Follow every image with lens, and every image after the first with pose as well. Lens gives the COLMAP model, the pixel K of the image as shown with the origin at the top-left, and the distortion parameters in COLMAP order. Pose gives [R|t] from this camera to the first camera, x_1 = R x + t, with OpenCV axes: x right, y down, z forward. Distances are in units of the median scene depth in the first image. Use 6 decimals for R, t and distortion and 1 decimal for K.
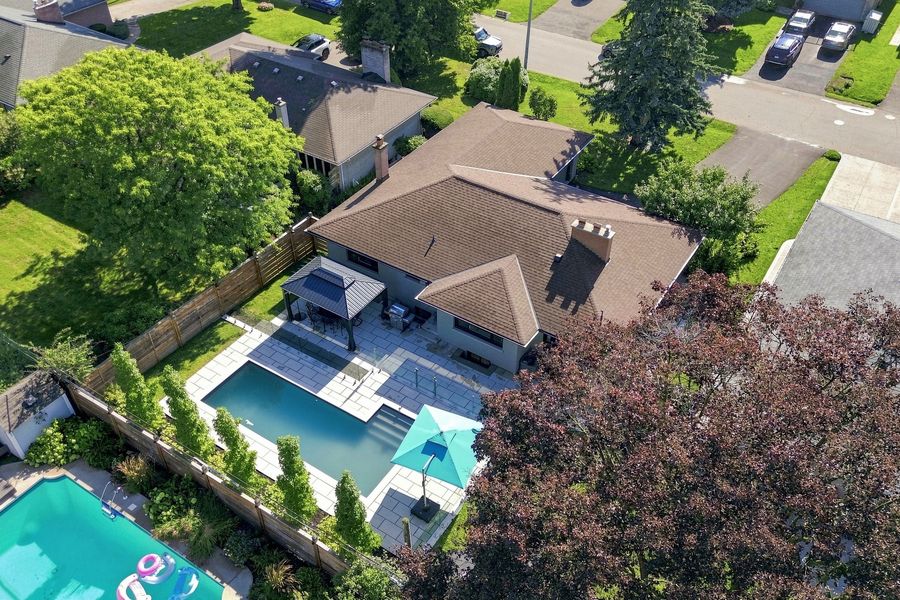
lens RADIAL K [[753.9, 0, 461.0], [0, 753.9, 301.1], [0, 0, 1]] dist [0.006317, -0.000400]
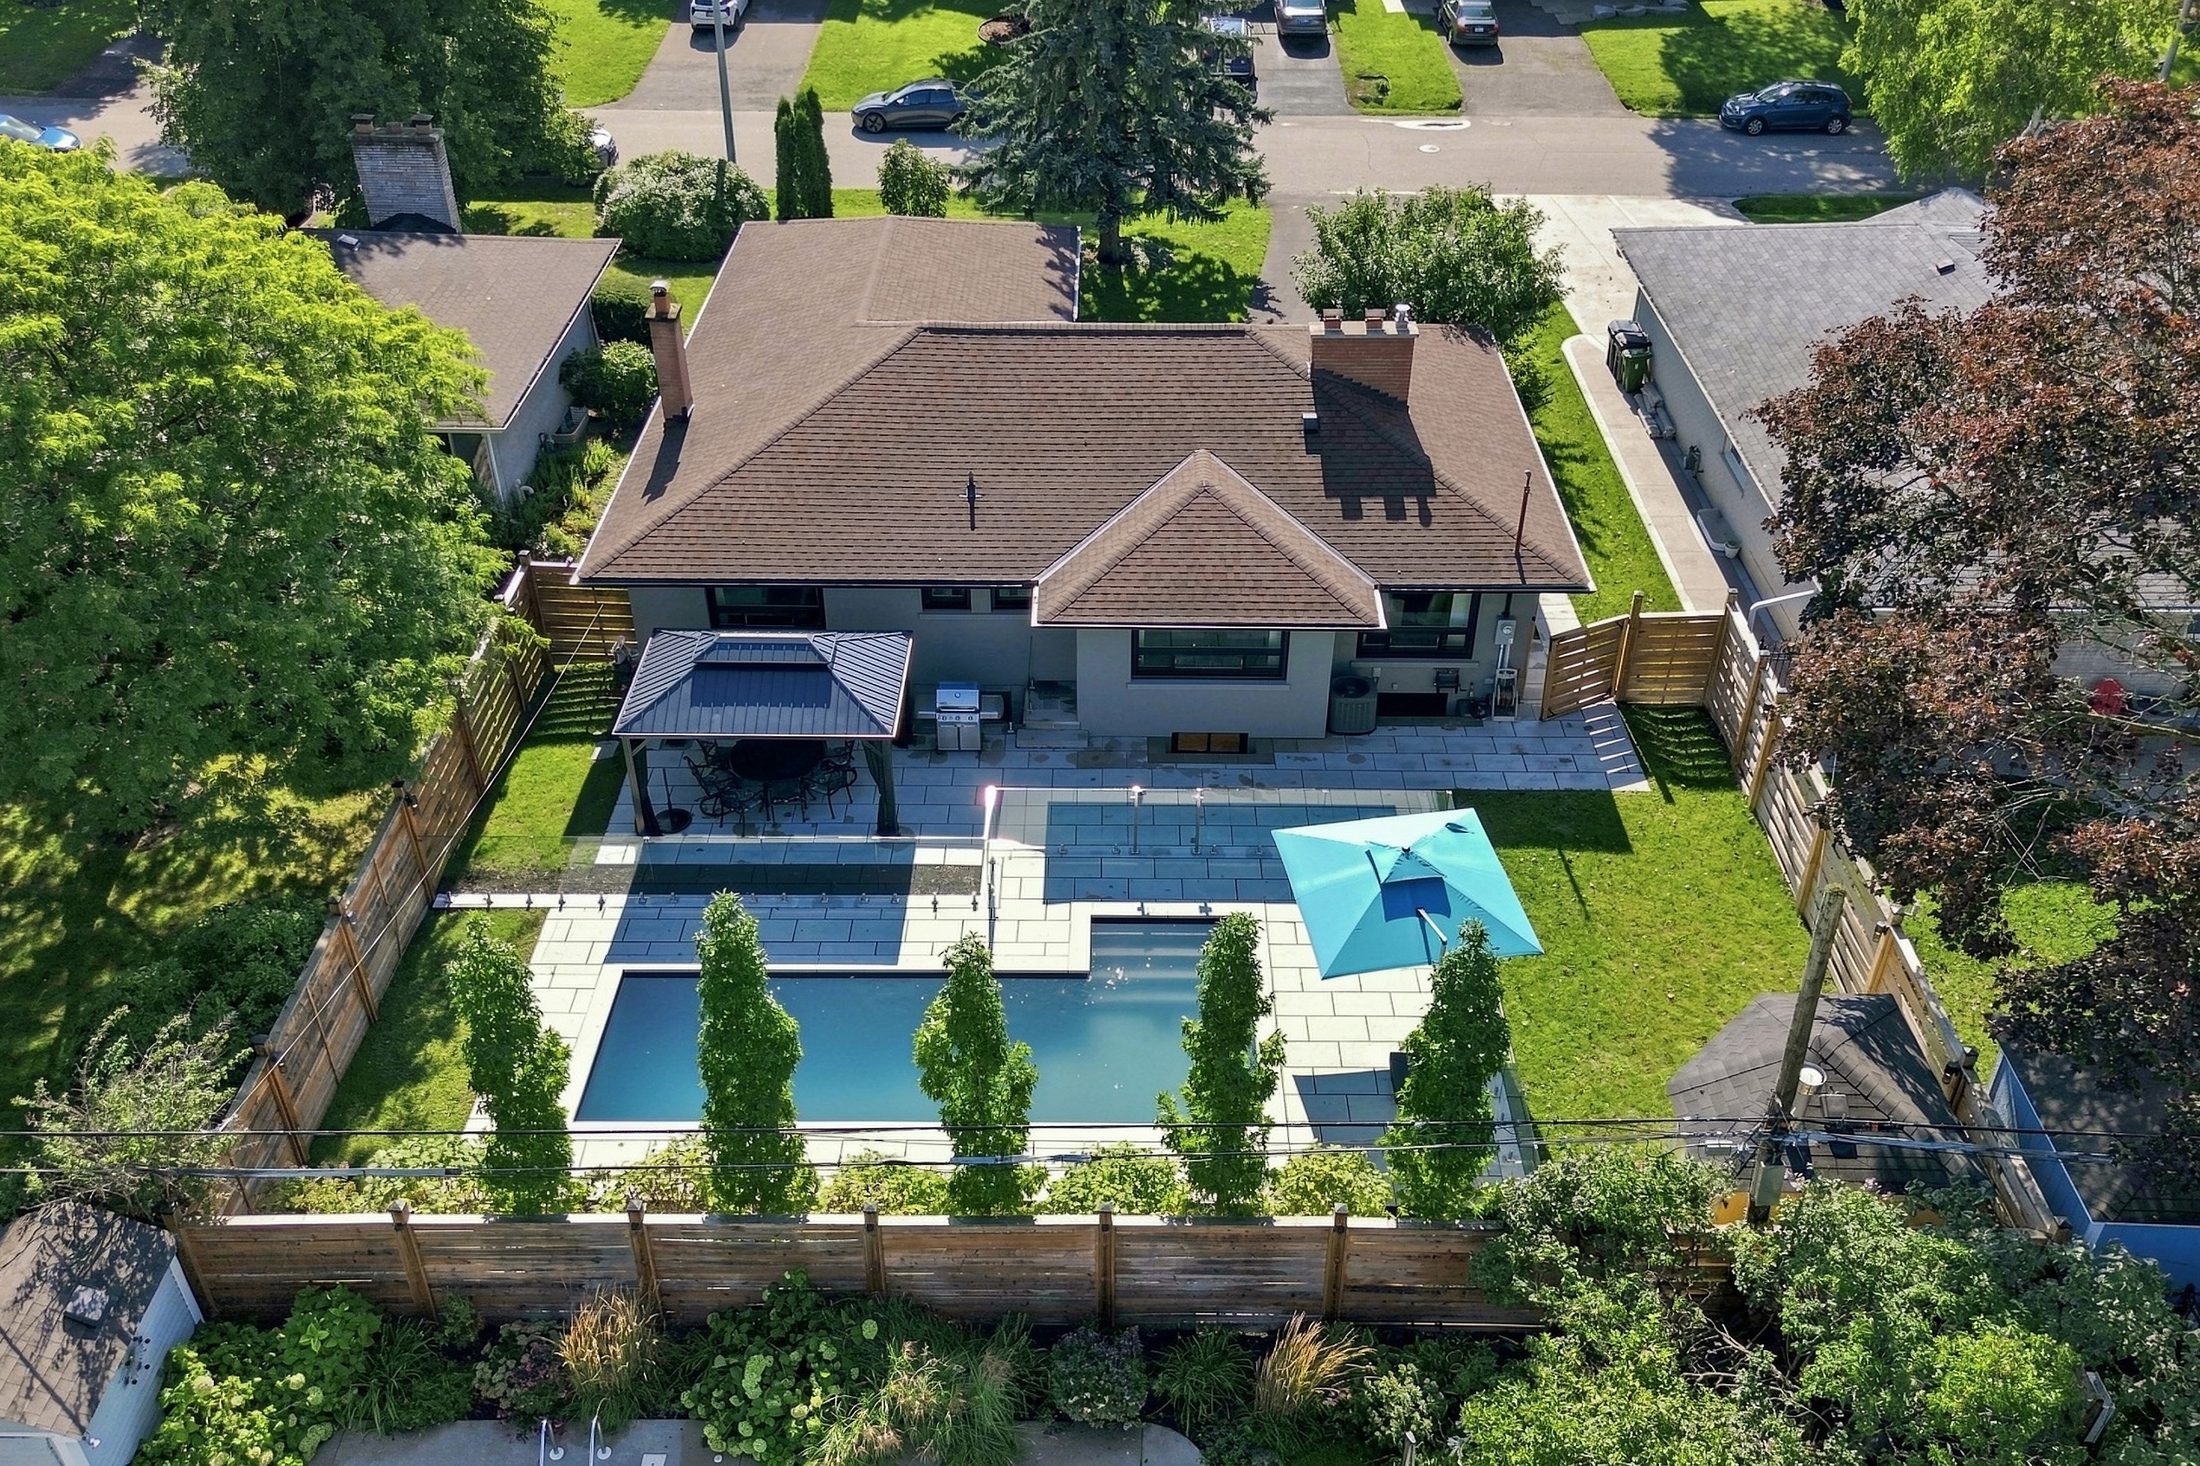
lens RADIAL K [[1842.9, 0, 1126.9], [0, 1842.9, 735.6], [0, 0, 1]] dist [0.006317, -0.000400]
pose [[0.841756, -0.316753, 0.437167, -0.409537], [0.357945, 0.933656, -0.012728, 0.071596], [-0.404132, 0.167195, 0.899290, 0.206588]]
